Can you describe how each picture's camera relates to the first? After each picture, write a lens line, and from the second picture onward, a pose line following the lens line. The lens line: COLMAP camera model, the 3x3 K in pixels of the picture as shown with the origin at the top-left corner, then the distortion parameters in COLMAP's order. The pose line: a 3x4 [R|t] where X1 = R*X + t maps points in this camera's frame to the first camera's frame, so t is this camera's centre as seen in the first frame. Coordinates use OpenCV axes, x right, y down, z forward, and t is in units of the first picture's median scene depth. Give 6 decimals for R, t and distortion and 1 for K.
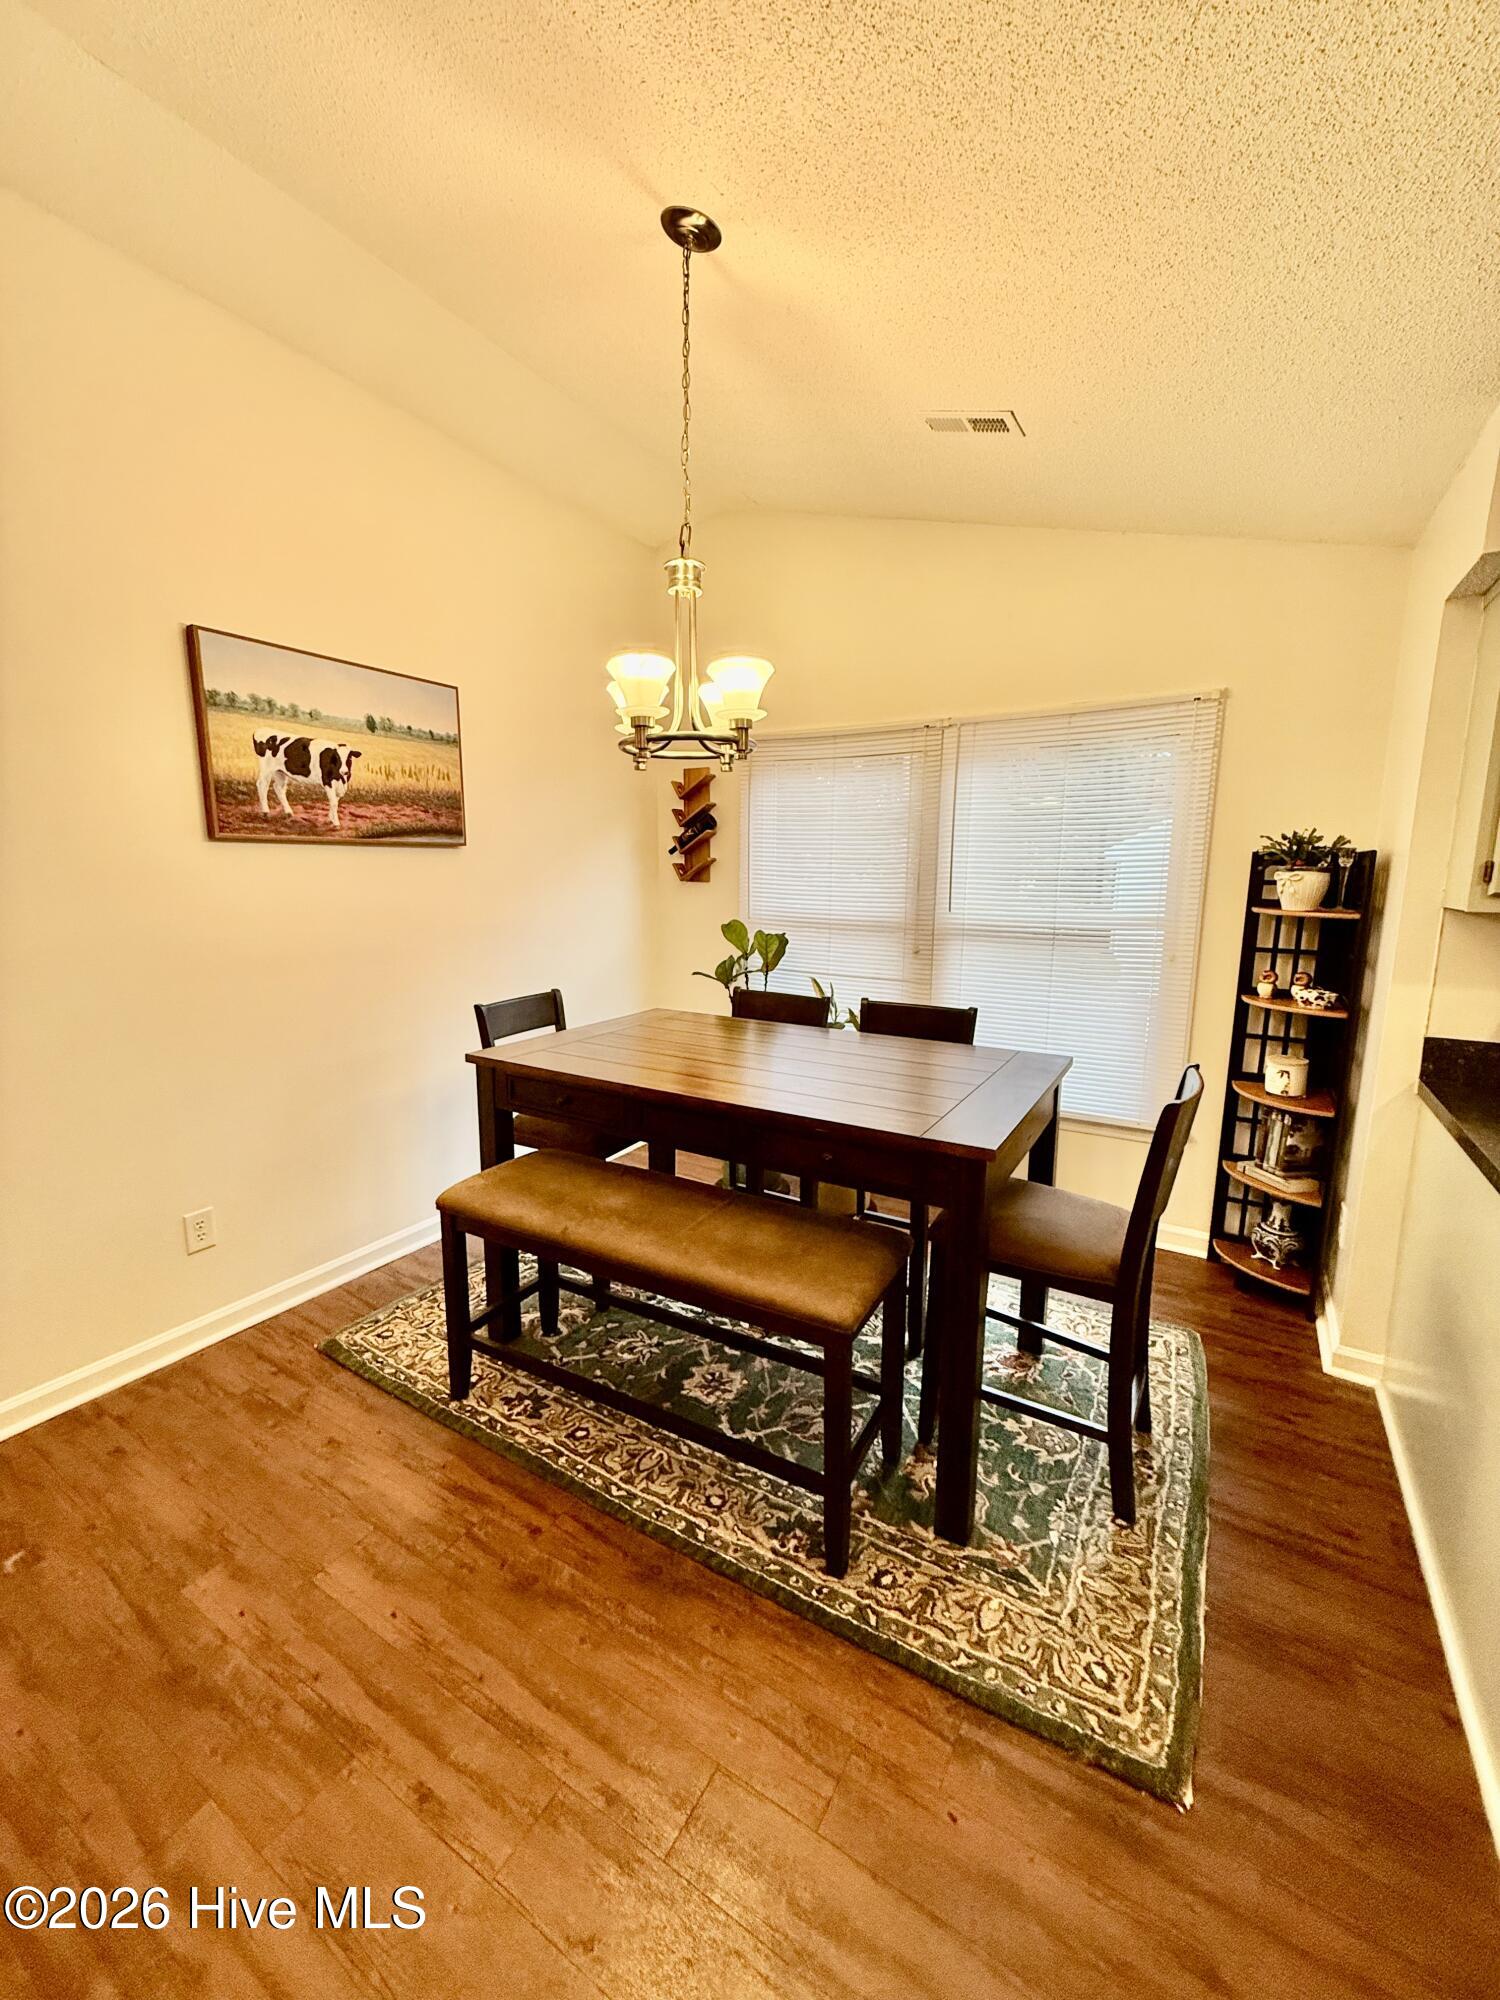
lens RADIAL K [[800.0, 0, 763.1], [0, 800.0, 998.1], [0, 0, 1]] dist [0.003254, -0.000111]
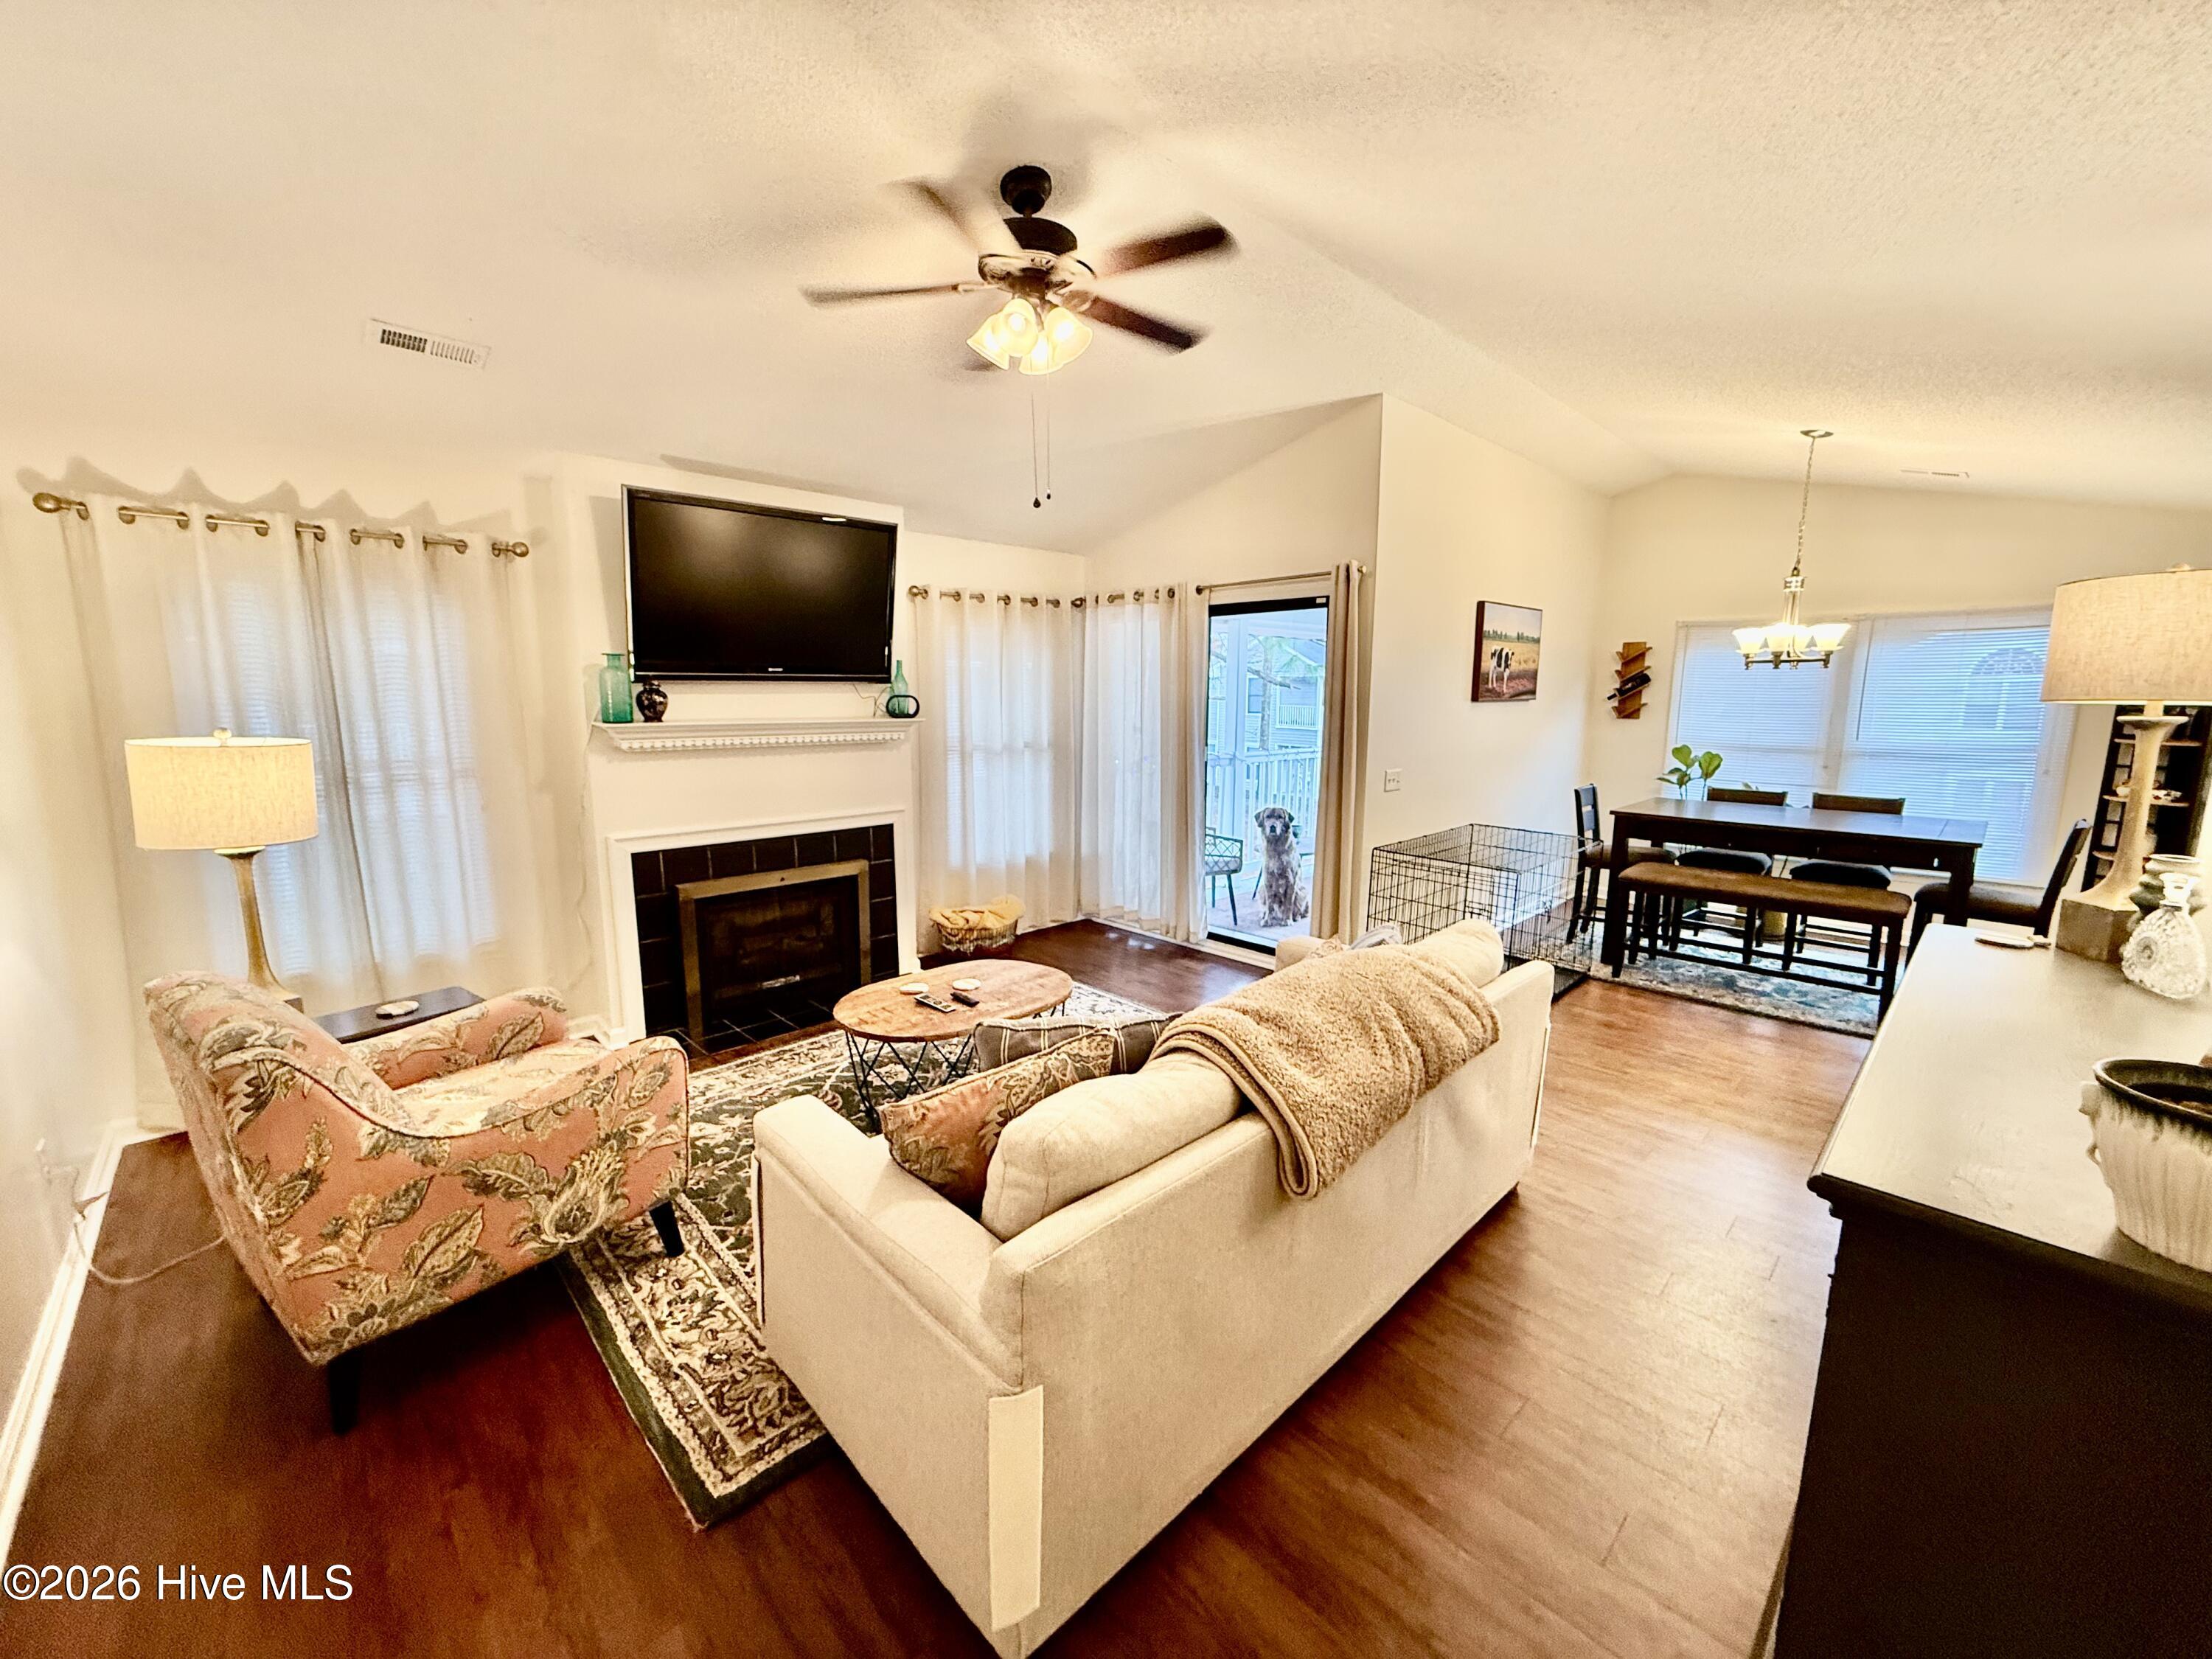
lens RADIAL K [[884.8, 0, 1099.4], [0, 884.8, 830.9], [0, 0, 1]] dist [0.003254, -0.000111]
pose [[0.963787, 0.036263, -0.264196, -0.780275], [-0.037058, 0.999311, 0.001976, 0.126161], [0.264086, 0.007887, 0.964467, -1.117347]]
